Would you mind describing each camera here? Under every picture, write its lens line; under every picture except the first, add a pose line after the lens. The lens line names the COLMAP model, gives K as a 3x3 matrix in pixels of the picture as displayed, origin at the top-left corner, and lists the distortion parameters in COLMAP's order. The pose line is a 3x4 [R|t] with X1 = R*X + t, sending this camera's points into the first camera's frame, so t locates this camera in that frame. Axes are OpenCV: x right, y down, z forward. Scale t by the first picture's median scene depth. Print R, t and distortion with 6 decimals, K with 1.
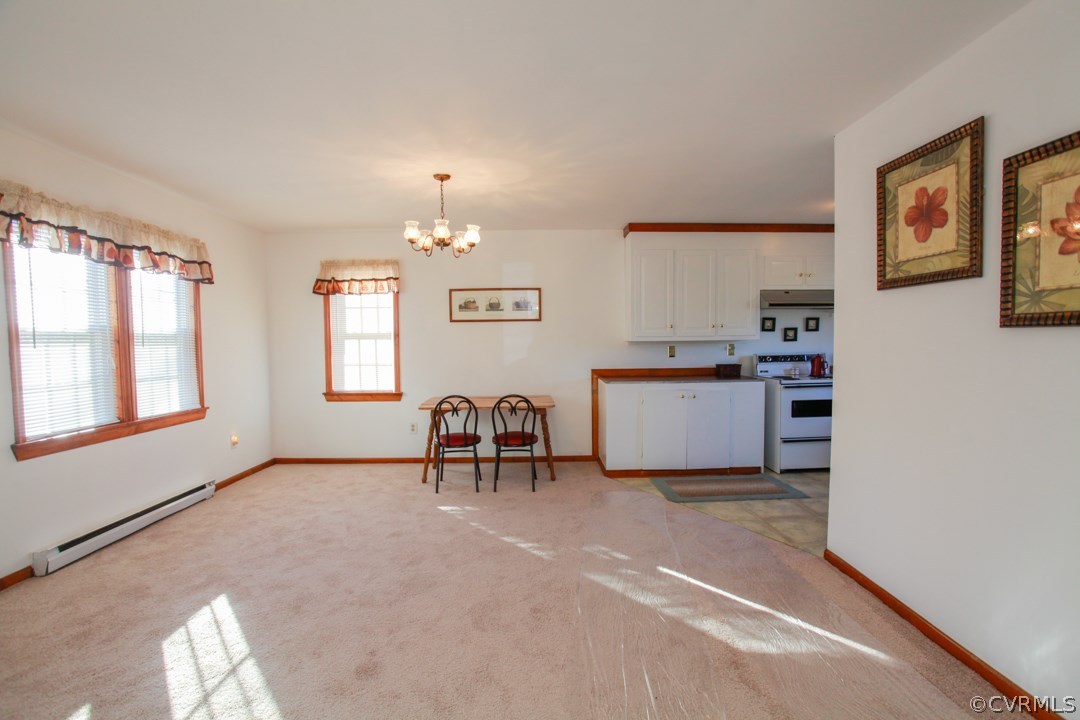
lens RADIAL K [[526.9, 0, 550.5], [0, 526.9, 367.3], [0, 0, 1]] dist [-0.070621, 0.033872]
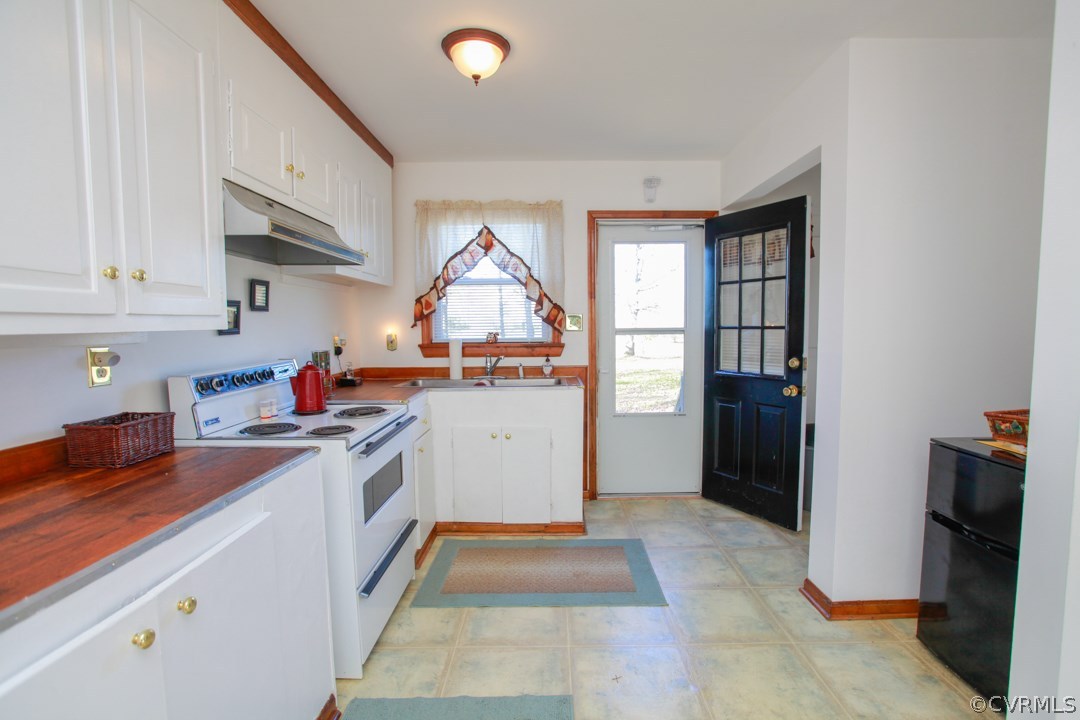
lens RADIAL K [[526.9, 0, 550.5], [0, 526.9, 367.3], [0, 0, 1]] dist [-0.070621, 0.033872]
pose [[0.027976, -0.068842, 0.997235, 0.123390], [0.063824, 0.995713, 0.066947, -0.060069], [-0.997569, 0.061775, 0.032250, 1.244193]]
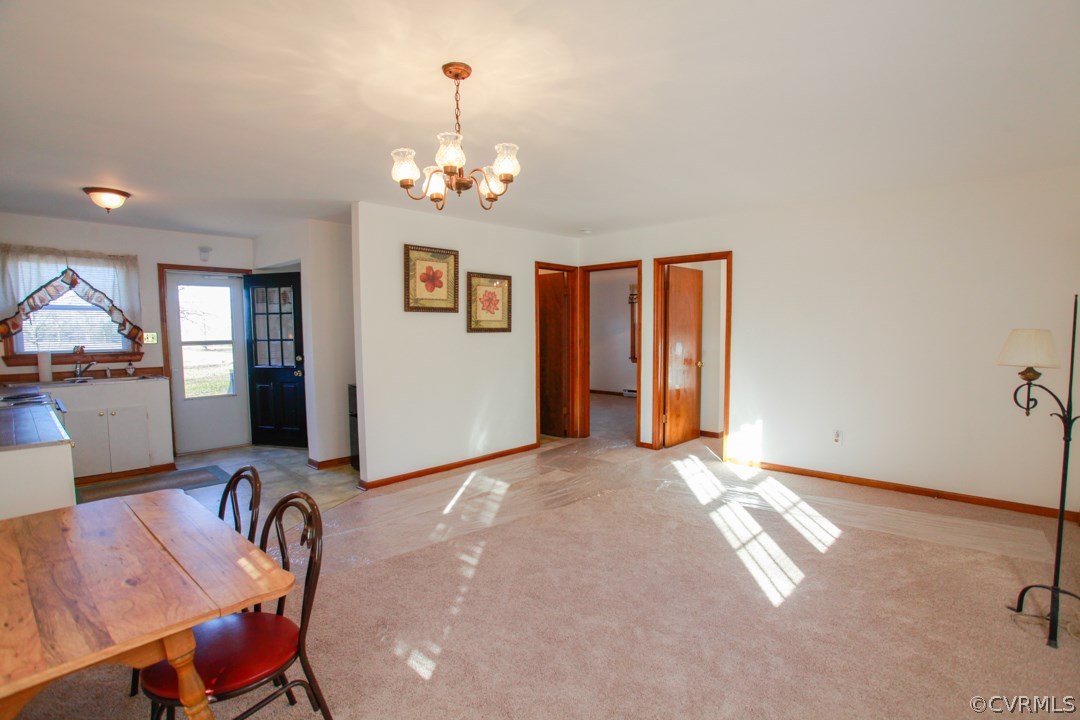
lens RADIAL K [[517.3, 0, 547.2], [0, 517.3, 370.3], [0, 0, 1]] dist [-0.067707, 0.024915]
pose [[-0.717193, -0.044814, 0.695433, -0.754869], [0.048756, 0.992258, 0.114223, -0.095153], [-0.695167, 0.115827, -0.709455, 1.488635]]
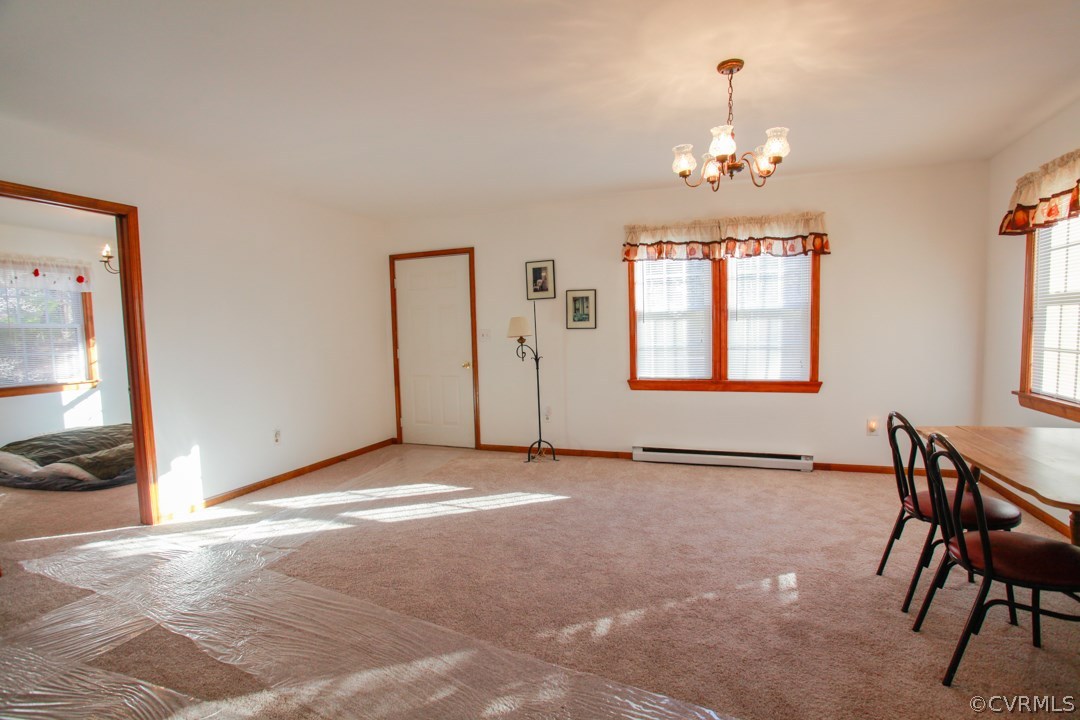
lens RADIAL K [[517.3, 0, 547.2], [0, 517.3, 370.3], [0, 0, 1]] dist [-0.067707, 0.024915]
pose [[-0.372331, 0.088854, -0.923837, 0.538203], [-0.019065, 0.994464, 0.103330, -0.044427], [0.927904, 0.056086, -0.368576, 1.129770]]
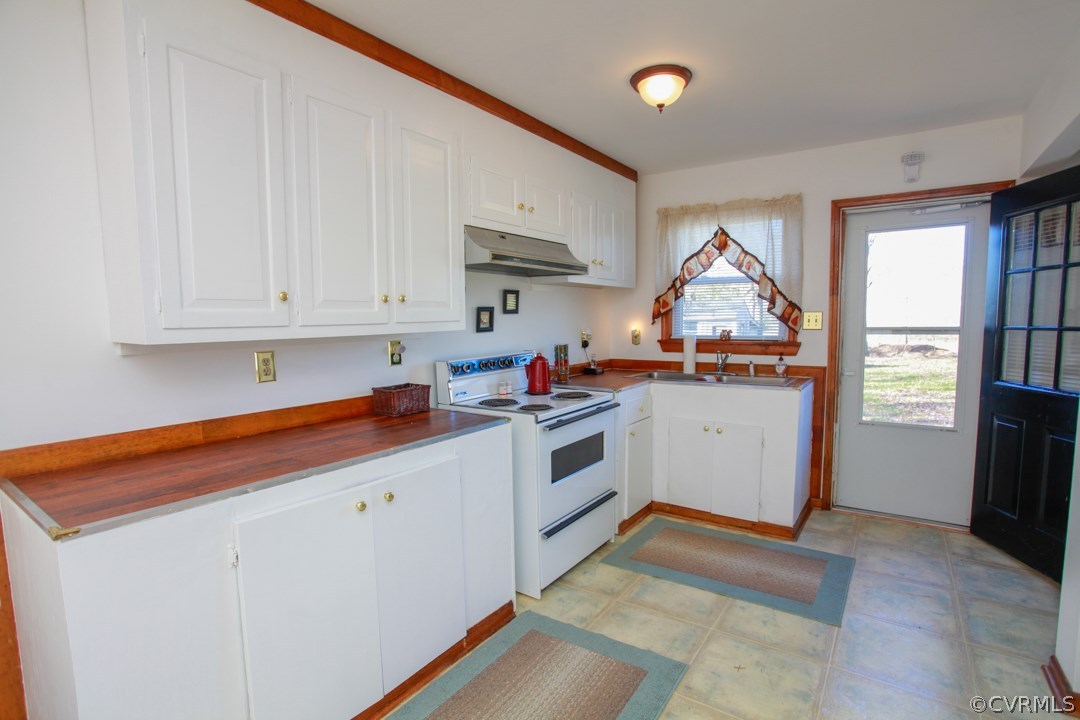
lens RADIAL K [[526.9, 0, 550.5], [0, 526.9, 367.3], [0, 0, 1]] dist [-0.070621, 0.033872]
pose [[0.583628, -0.071265, 0.808888, 0.086950], [0.050989, 0.997392, 0.051083, -0.063307], [-0.810418, 0.011431, 0.585740, 1.037636]]
